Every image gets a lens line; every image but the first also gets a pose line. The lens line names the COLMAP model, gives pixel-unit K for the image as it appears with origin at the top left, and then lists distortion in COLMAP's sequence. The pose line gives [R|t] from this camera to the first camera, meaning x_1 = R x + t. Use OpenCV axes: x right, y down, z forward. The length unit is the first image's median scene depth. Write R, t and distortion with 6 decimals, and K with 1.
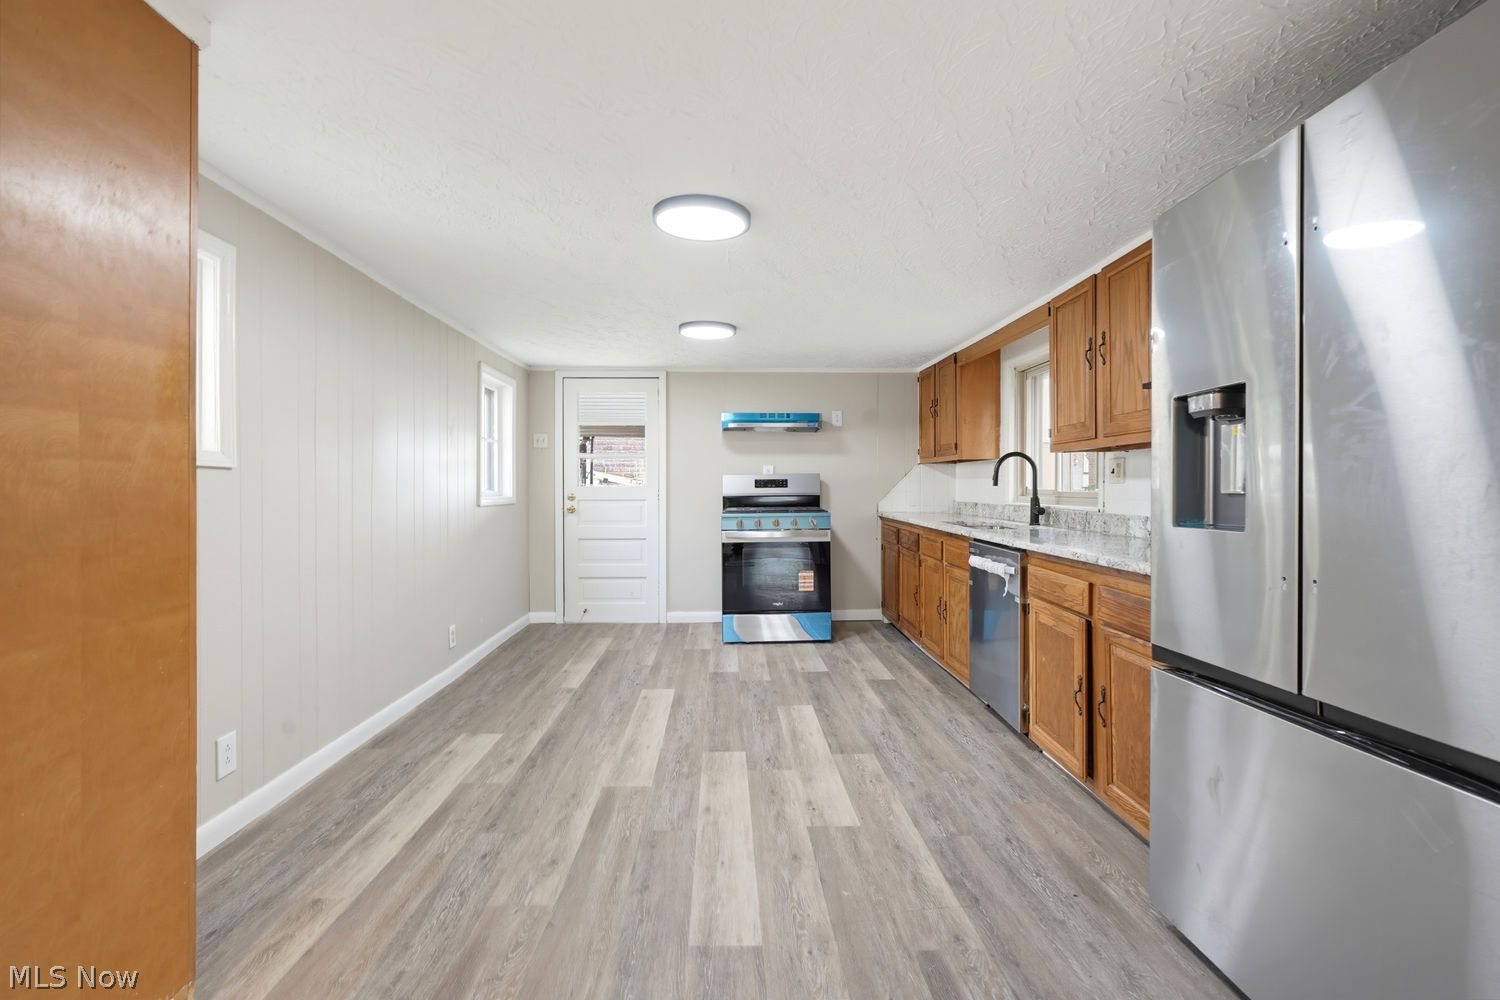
lens RADIAL K [[683.9, 0, 750.0], [0, 683.9, 500.0], [0, 0, 1]] dist [-0.003544, -0.000023]
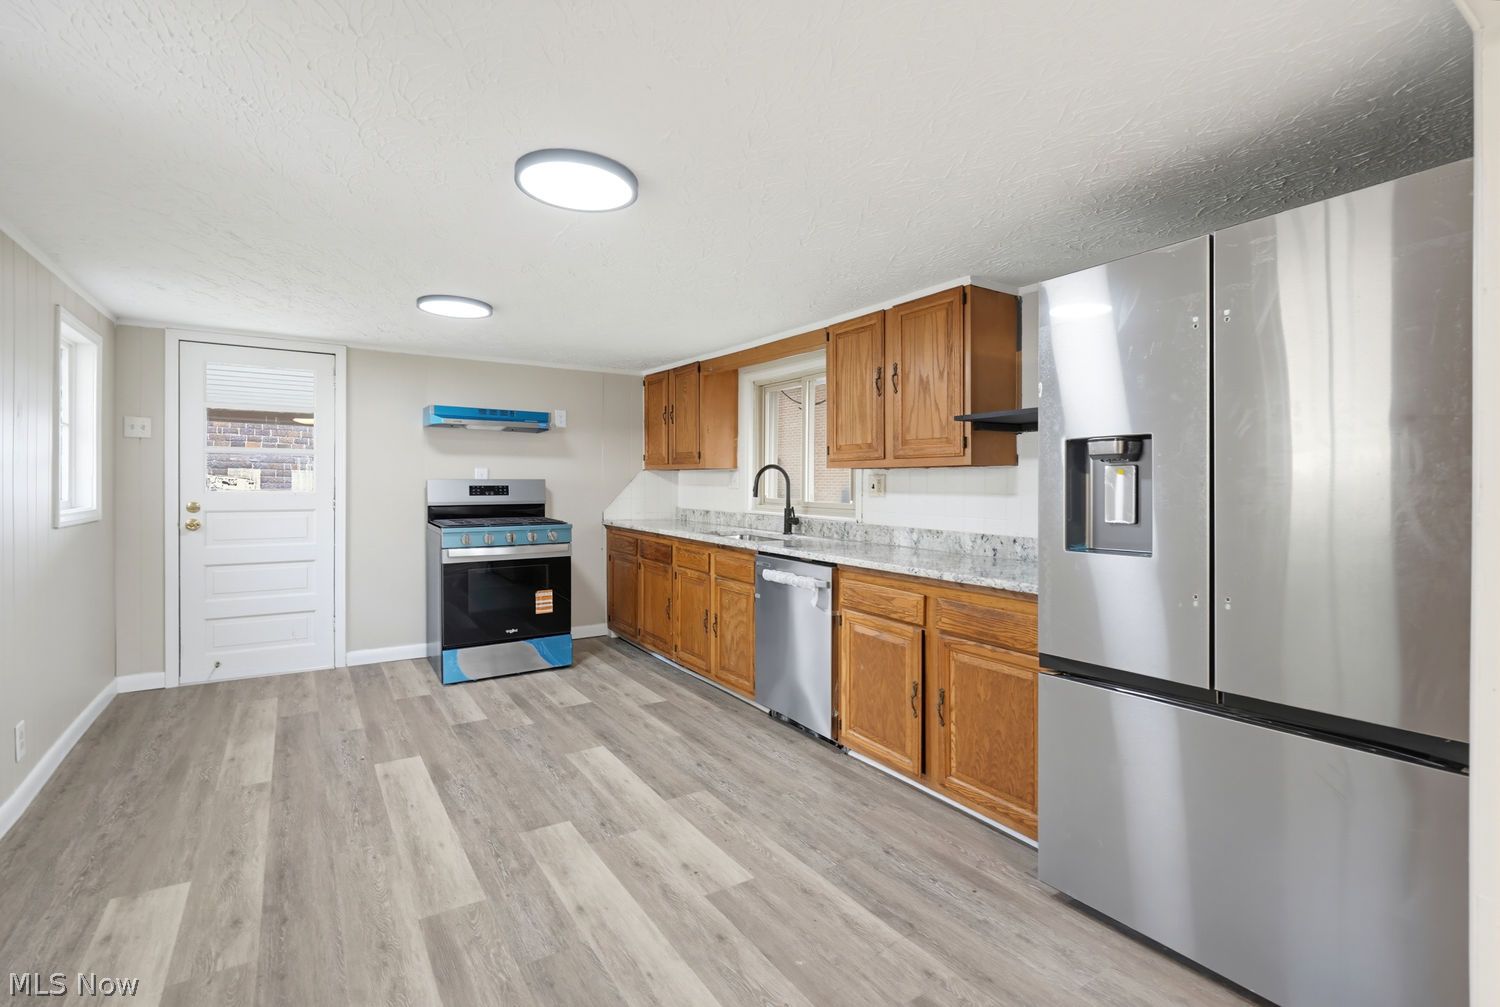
lens RADIAL K [[692.3, 0, 743.3], [0, 692.3, 492.8], [0, 0, 1]] dist [-0.012608, 0.008512]
pose [[0.858422, 0.000122, 0.512943, -0.239840], [0.001628, 0.999994, -0.002962, -0.030230], [-0.512941, 0.003378, 0.858417, 0.147946]]
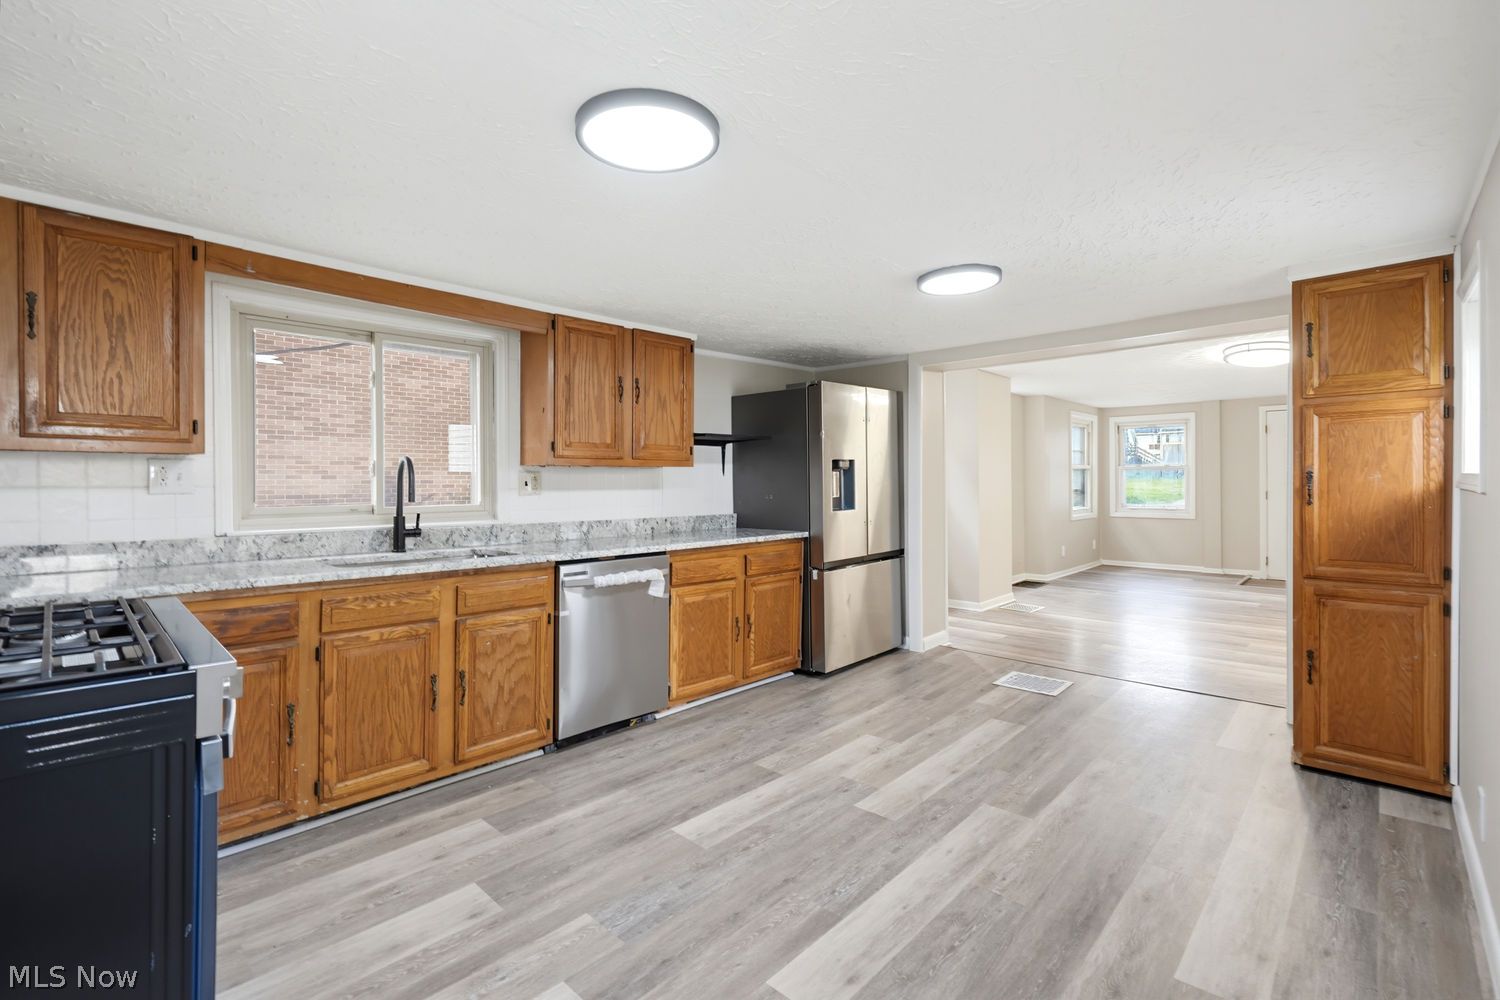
lens RADIAL K [[677.8, 0, 753.8], [0, 677.8, 486.1], [0, 0, 1]] dist [-0.001960, 0.000165]
pose [[-0.706574, -0.006929, 0.707605, -0.493146], [0.014015, 0.999619, 0.023783, -0.061667], [-0.707500, 0.026722, -0.706208, 1.571539]]
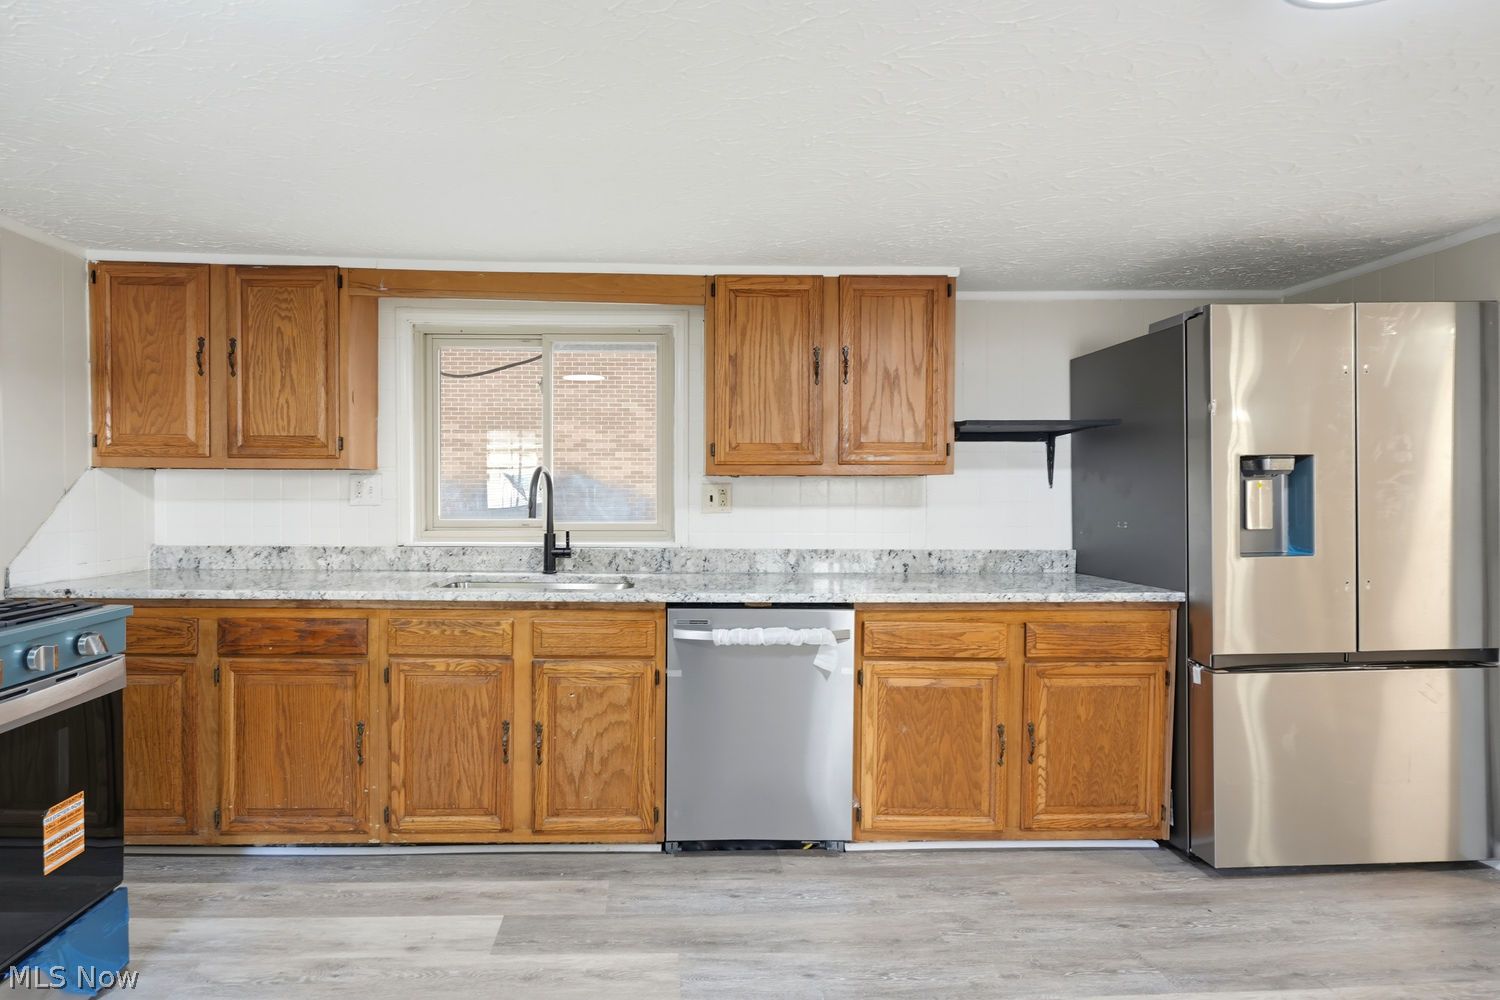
lens RADIAL K [[717.6, 0, 679.6], [0, 717.6, 503.1], [0, 0, 1]] dist [-0.003437, 0.001024]
pose [[0.001657, -0.013569, 0.999907, -0.380782], [0.017547, 0.999754, 0.013538, -0.052068], [-0.999845, 0.017523, 0.001895, 1.089657]]
